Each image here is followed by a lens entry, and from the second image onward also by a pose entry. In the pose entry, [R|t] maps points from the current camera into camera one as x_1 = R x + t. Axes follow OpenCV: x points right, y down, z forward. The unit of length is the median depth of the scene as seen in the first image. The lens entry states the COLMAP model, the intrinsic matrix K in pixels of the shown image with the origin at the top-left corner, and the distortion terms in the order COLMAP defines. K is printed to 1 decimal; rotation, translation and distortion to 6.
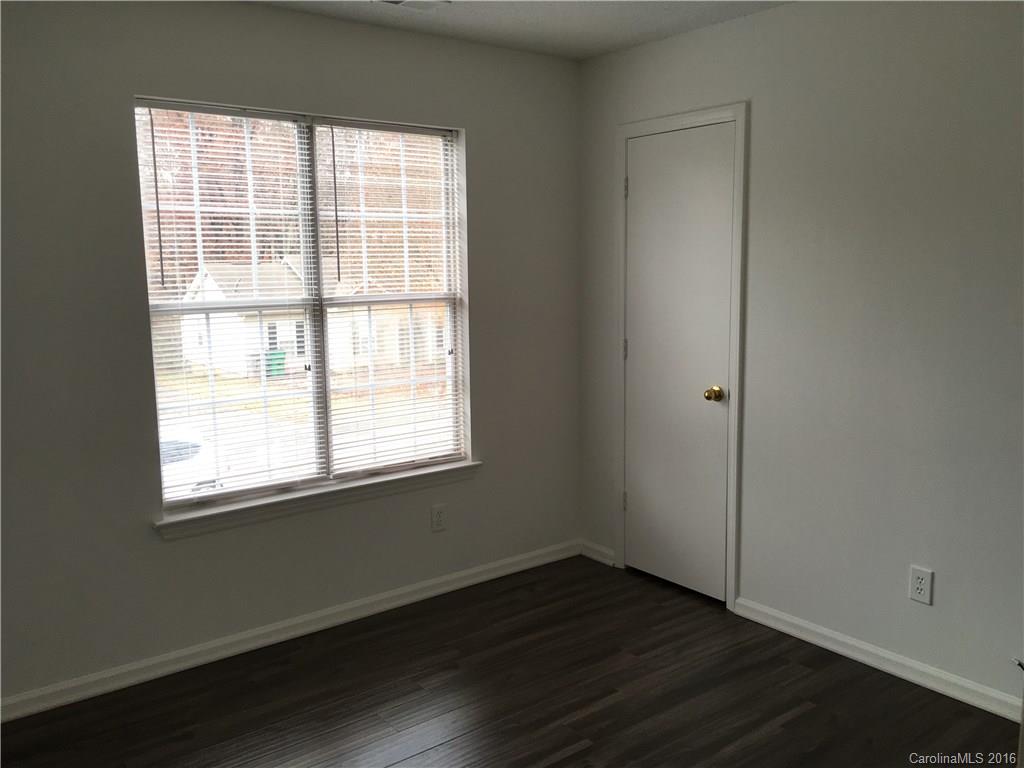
lens RADIAL K [[883.8, 0, 516.1], [0, 883.8, 386.0], [0, 0, 1]] dist [0.011359, -0.008264]
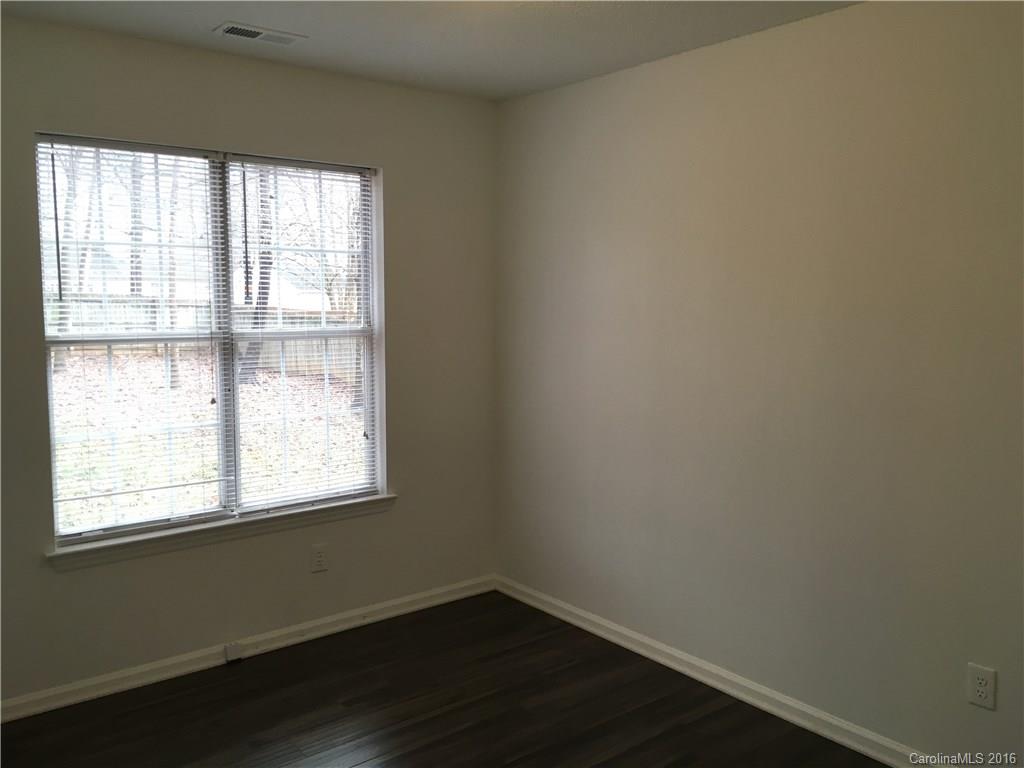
lens RADIAL K [[804.8, 0, 507.1], [0, 804.8, 378.6], [0, 0, 1]] dist [-0.002506, -0.003971]
pose [[0.999660, 0.014631, -0.021589, 0.115990], [-0.015484, 0.999084, -0.039901, -0.013991], [0.020986, 0.040222, 0.998970, 0.093321]]
